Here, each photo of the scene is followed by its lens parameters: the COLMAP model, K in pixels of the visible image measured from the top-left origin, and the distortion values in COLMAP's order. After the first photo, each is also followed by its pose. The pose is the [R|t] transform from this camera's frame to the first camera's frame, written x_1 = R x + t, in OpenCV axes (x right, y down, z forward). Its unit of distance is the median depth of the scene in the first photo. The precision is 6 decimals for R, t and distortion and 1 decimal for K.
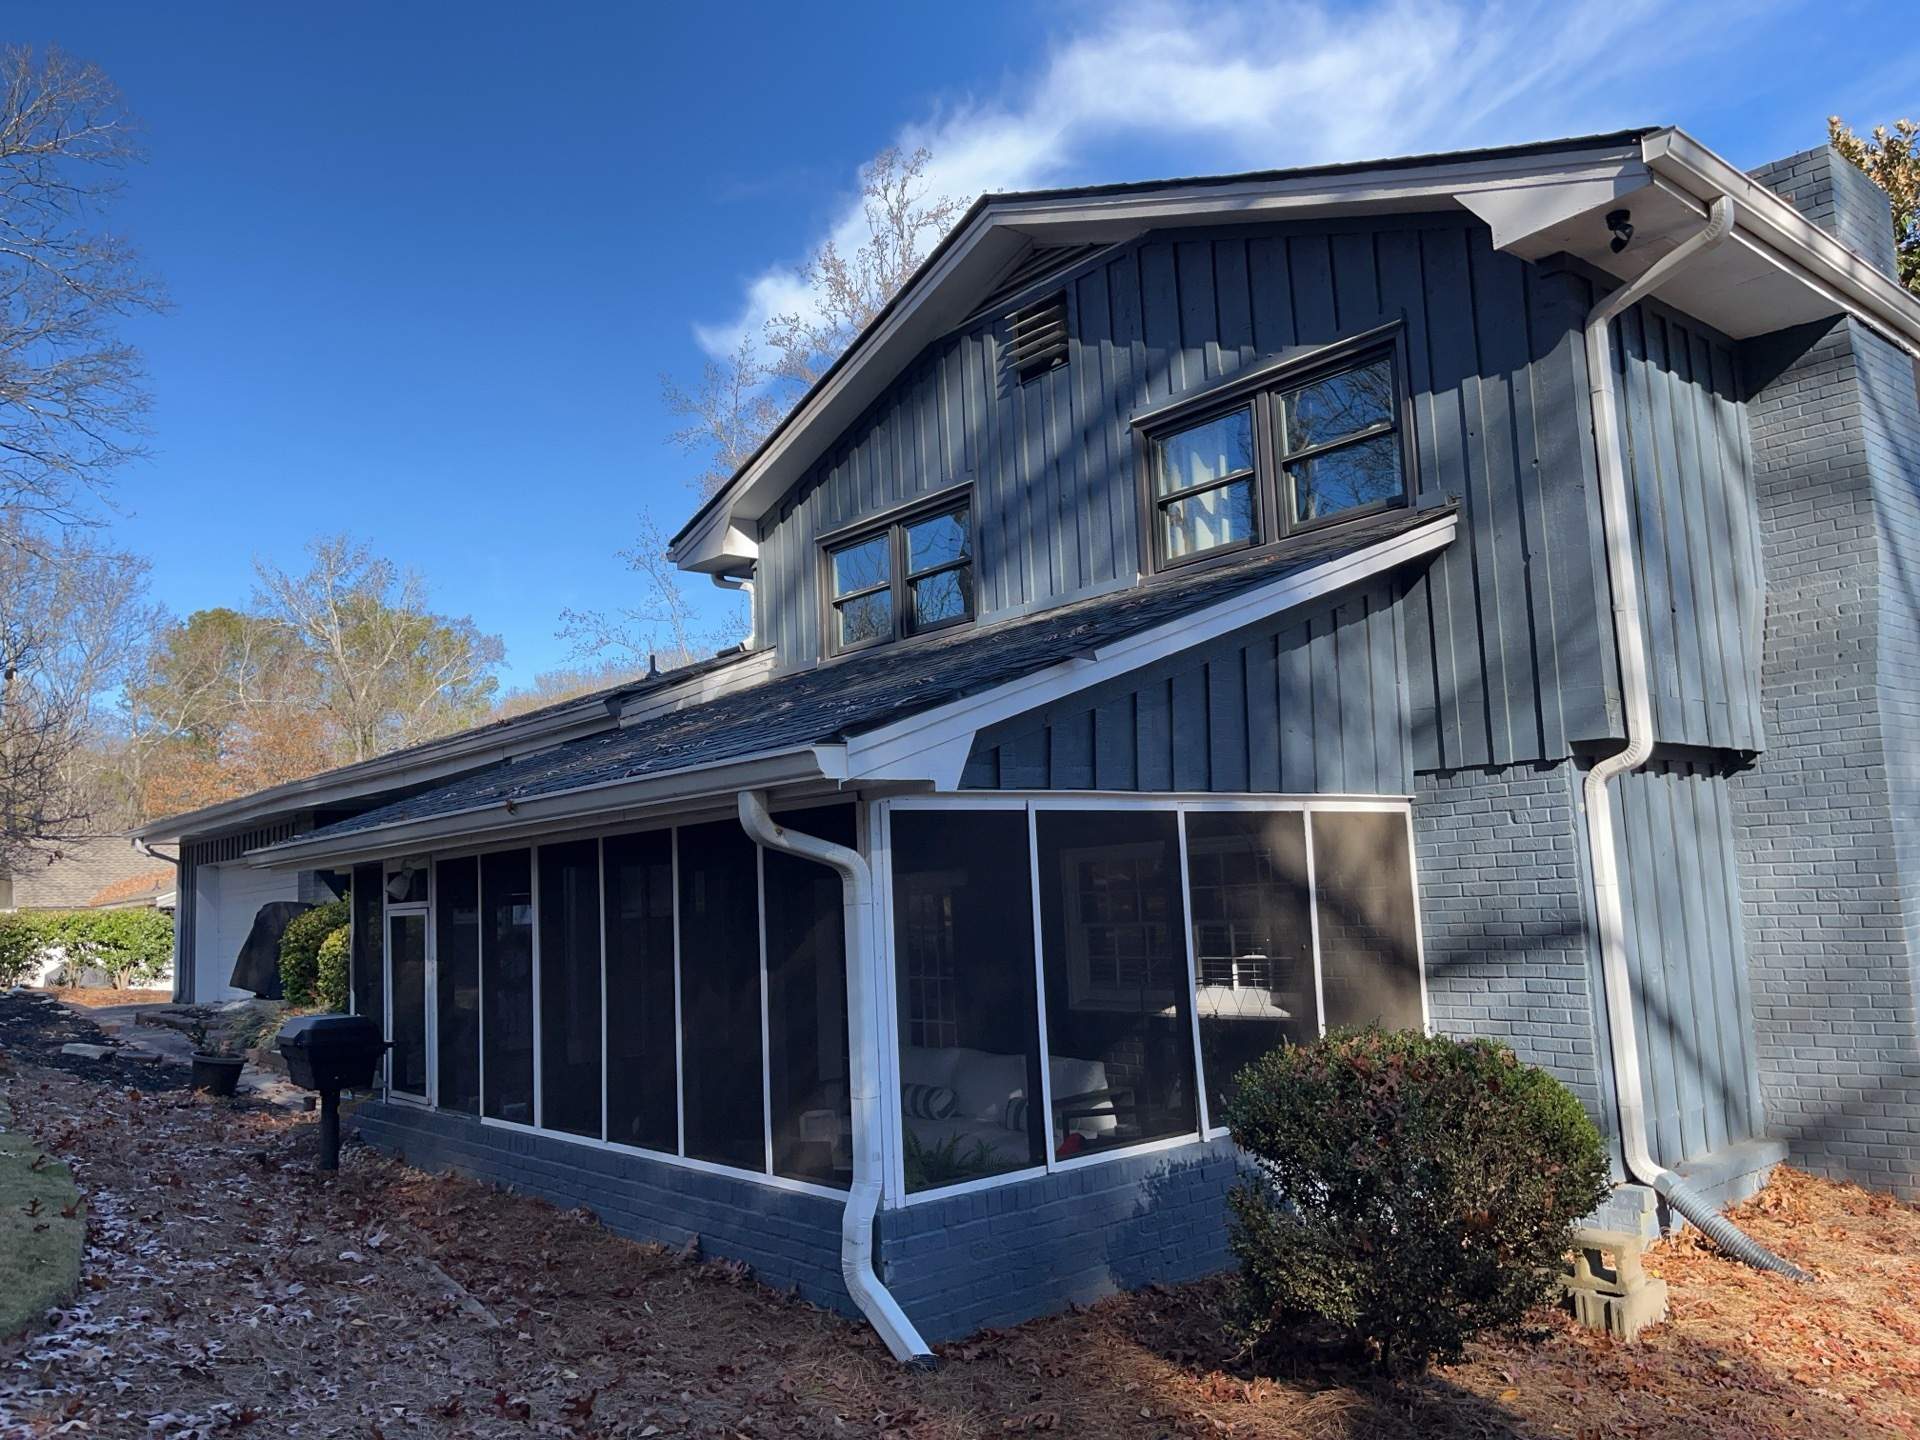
lens RADIAL K [[1451.1, 0, 957.8], [0, 1451.1, 720.2], [0, 0, 1]] dist [0.056988, -0.110722]
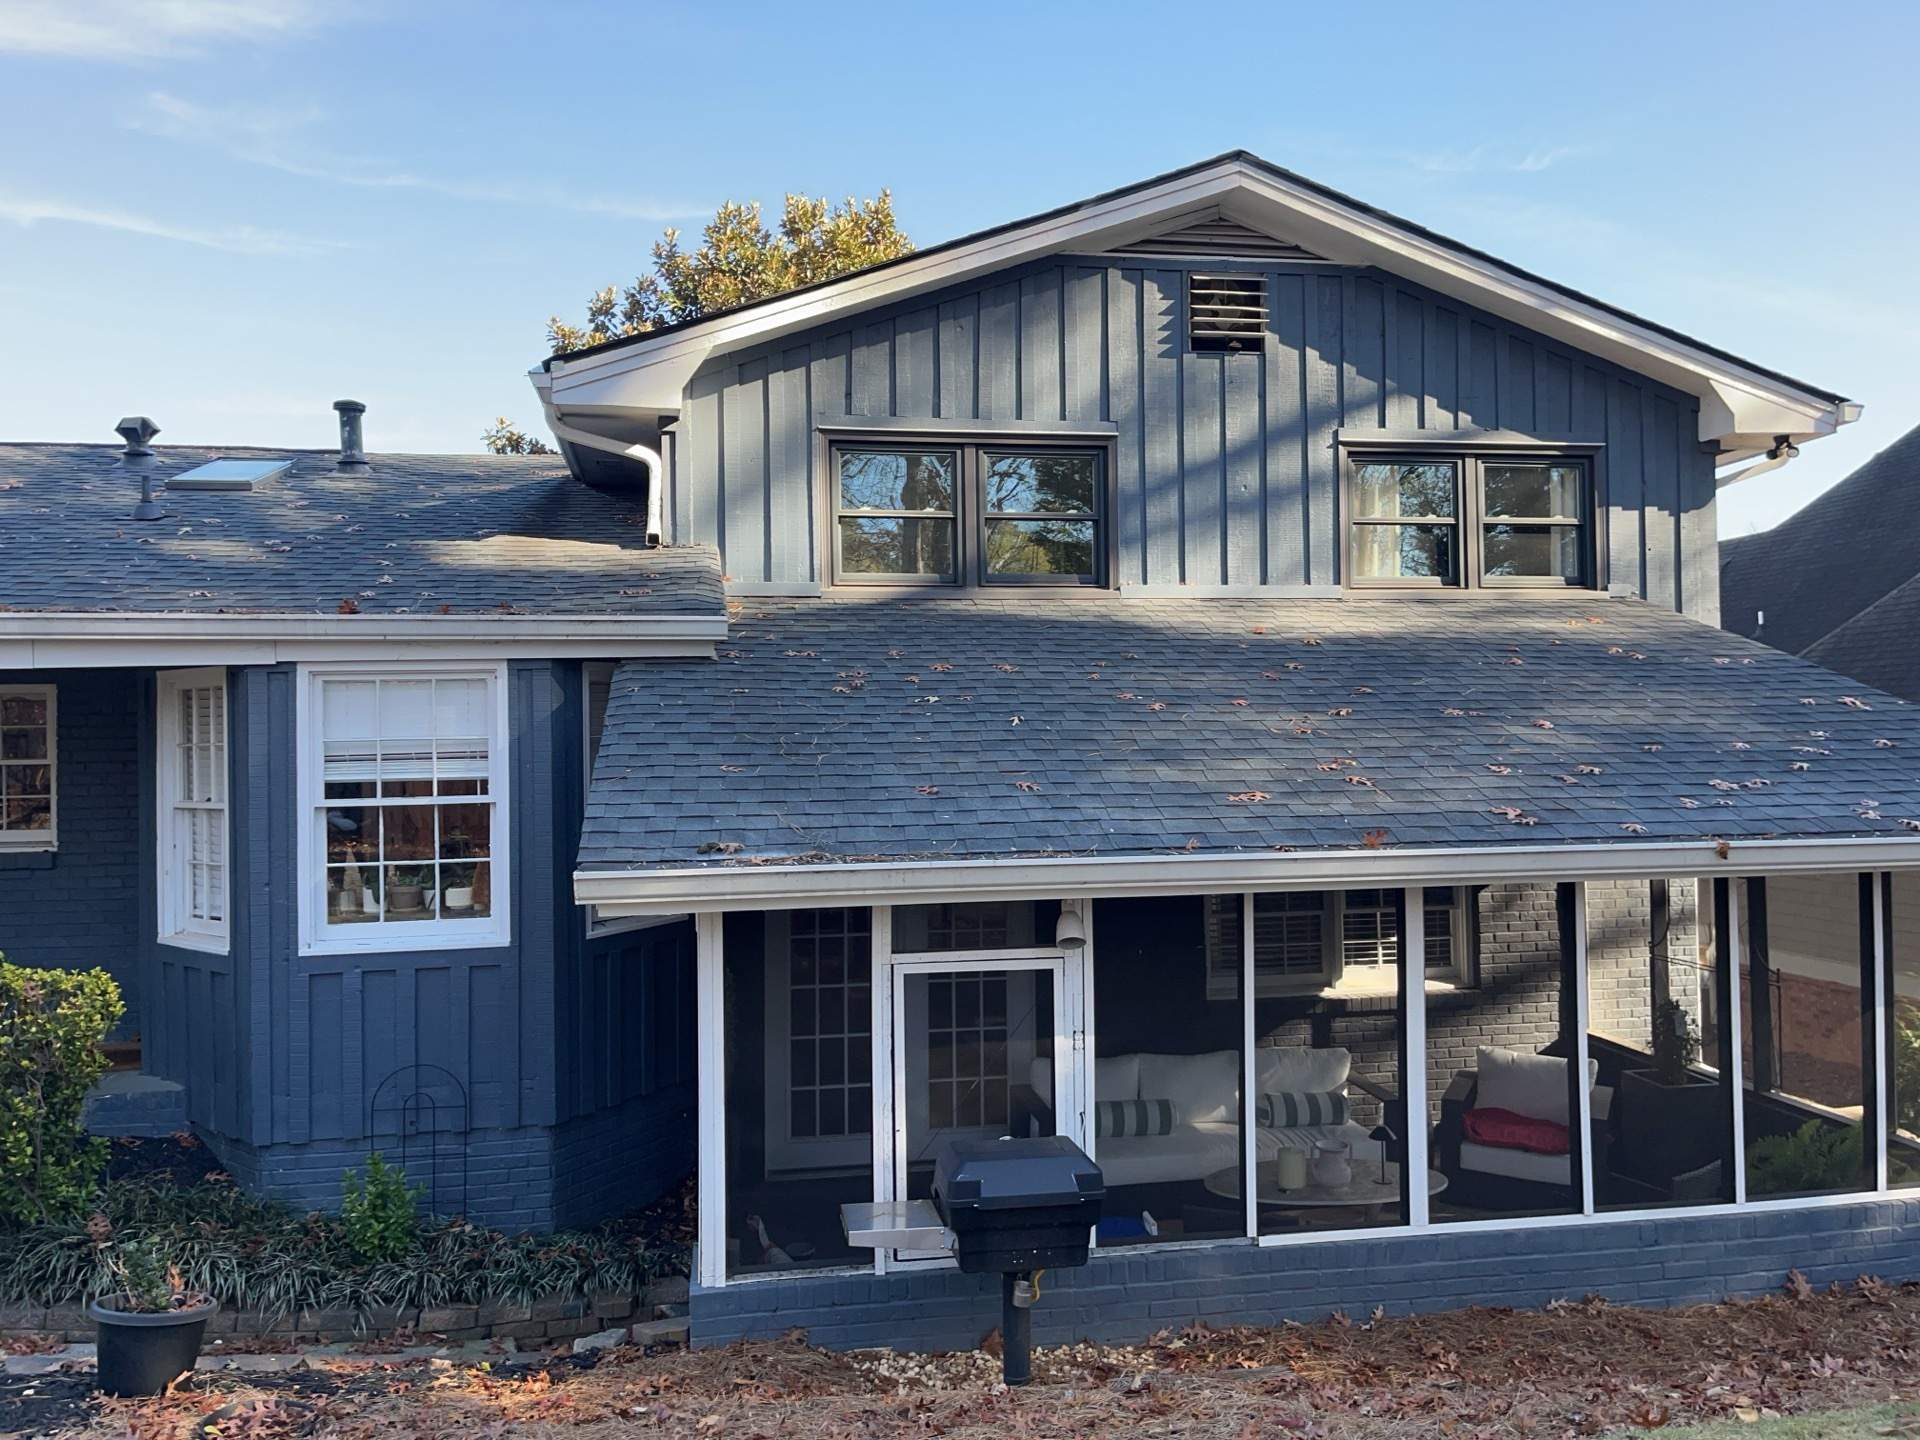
lens RADIAL K [[1442.9, 0, 960.0], [0, 1442.9, 720.0], [0, 0, 1]] dist [0.089717, -0.132738]
pose [[0.498034, 0.052987, 0.865537, -1.045852], [-0.111392, 0.993771, 0.003258, 0.026223], [-0.859973, -0.098036, 0.500835, 0.788360]]
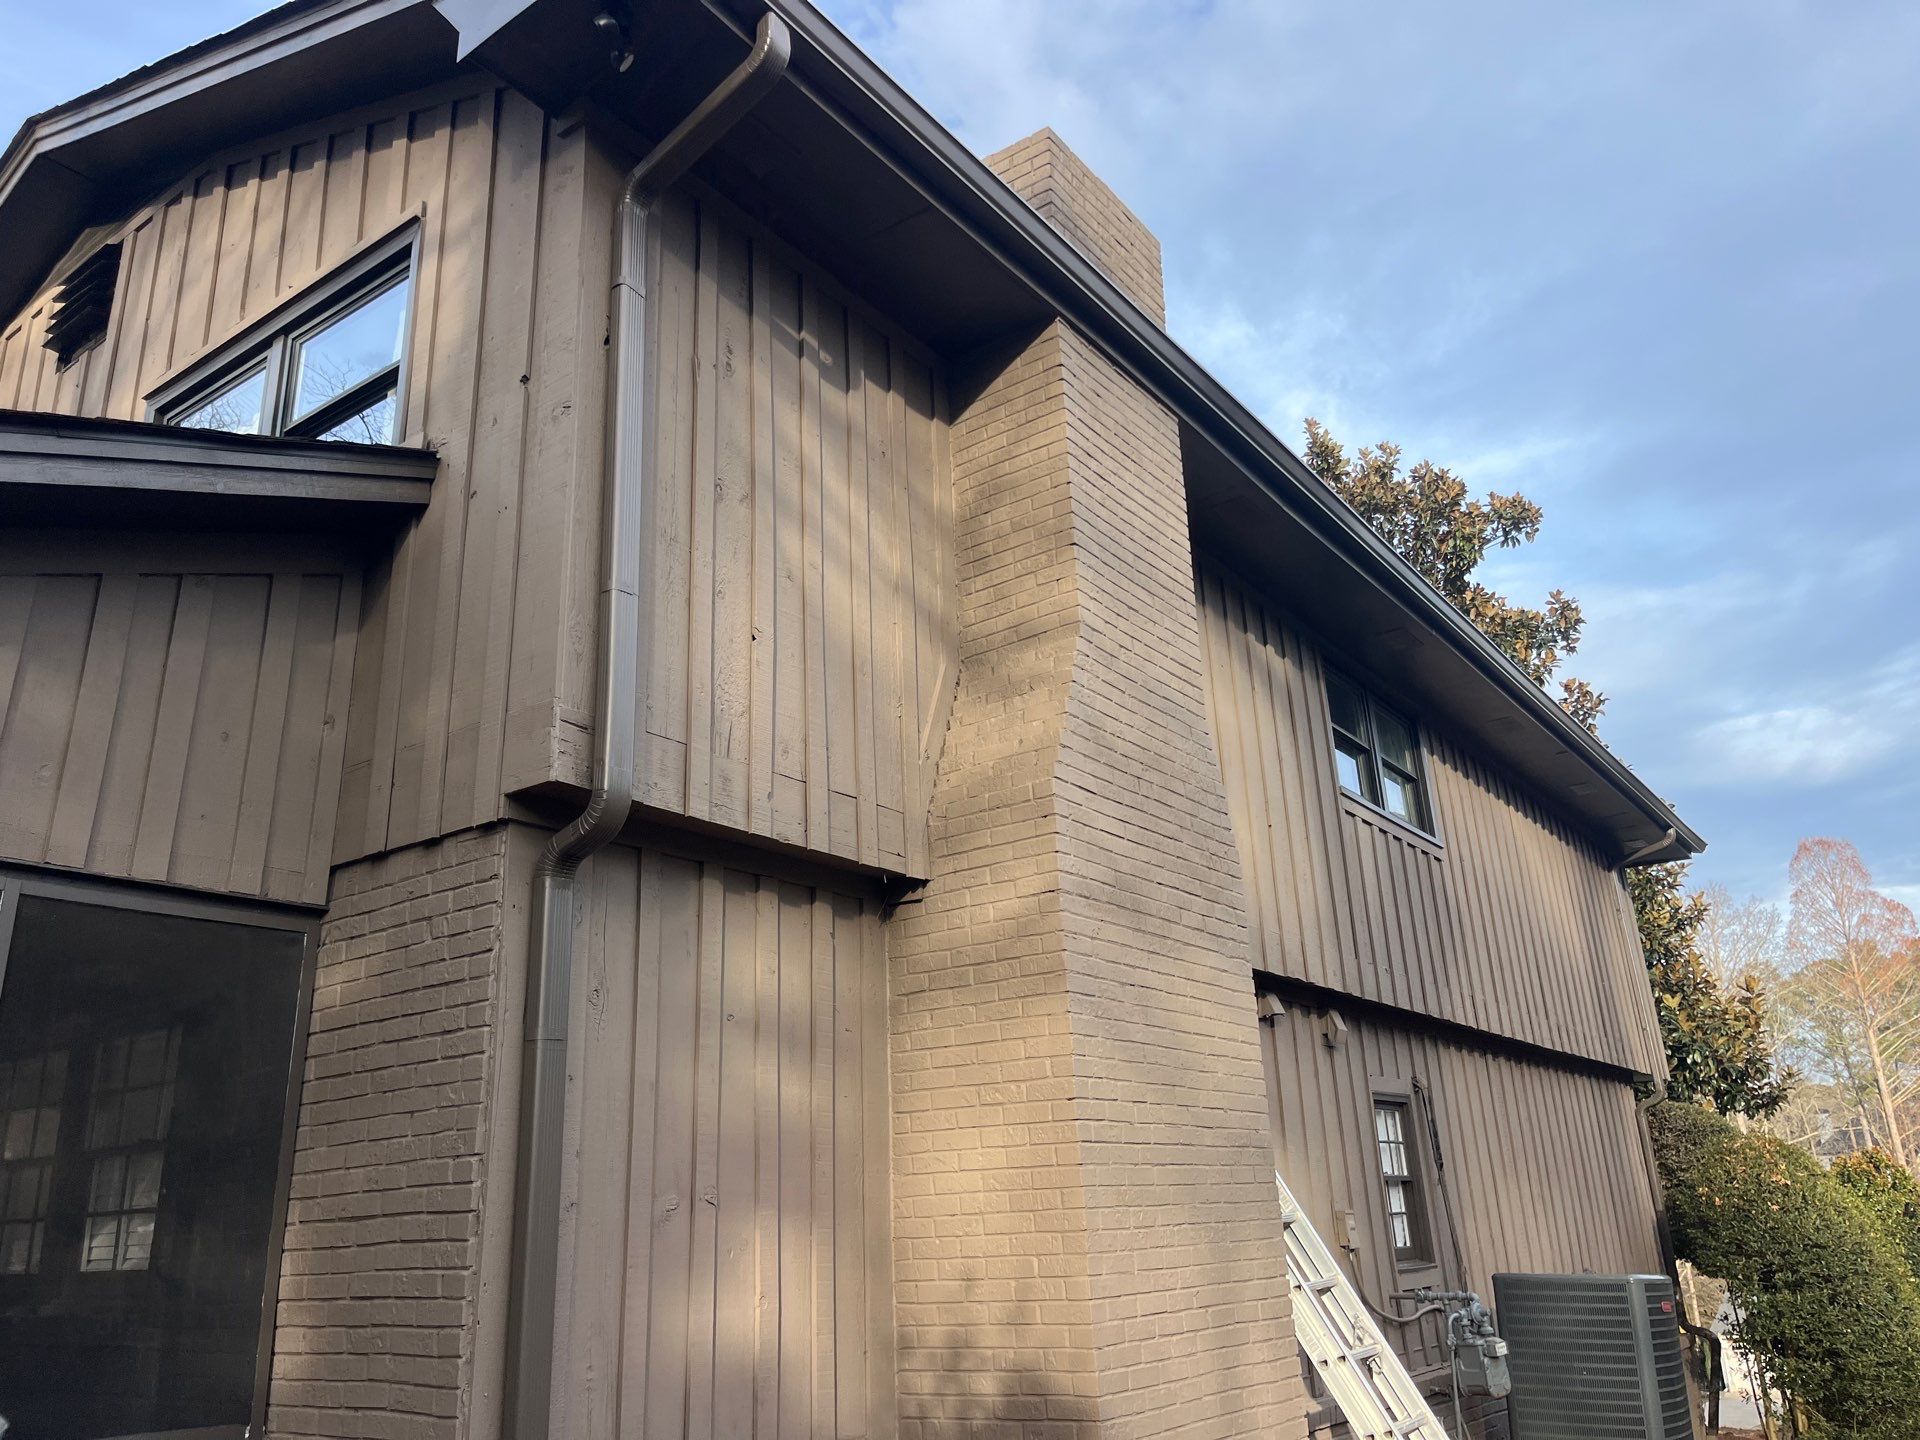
lens RADIAL K [[1424.5, 0, 957.0], [0, 1424.5, 700.0], [0, 0, 1]] dist [0.057064, -0.057389]
pose [[0.971445, 0.088099, 0.220300, 0.419676], [-0.033161, 0.969809, -0.241603, 0.102968], [-0.234934, 0.227398, 0.945038, 0.344819]]
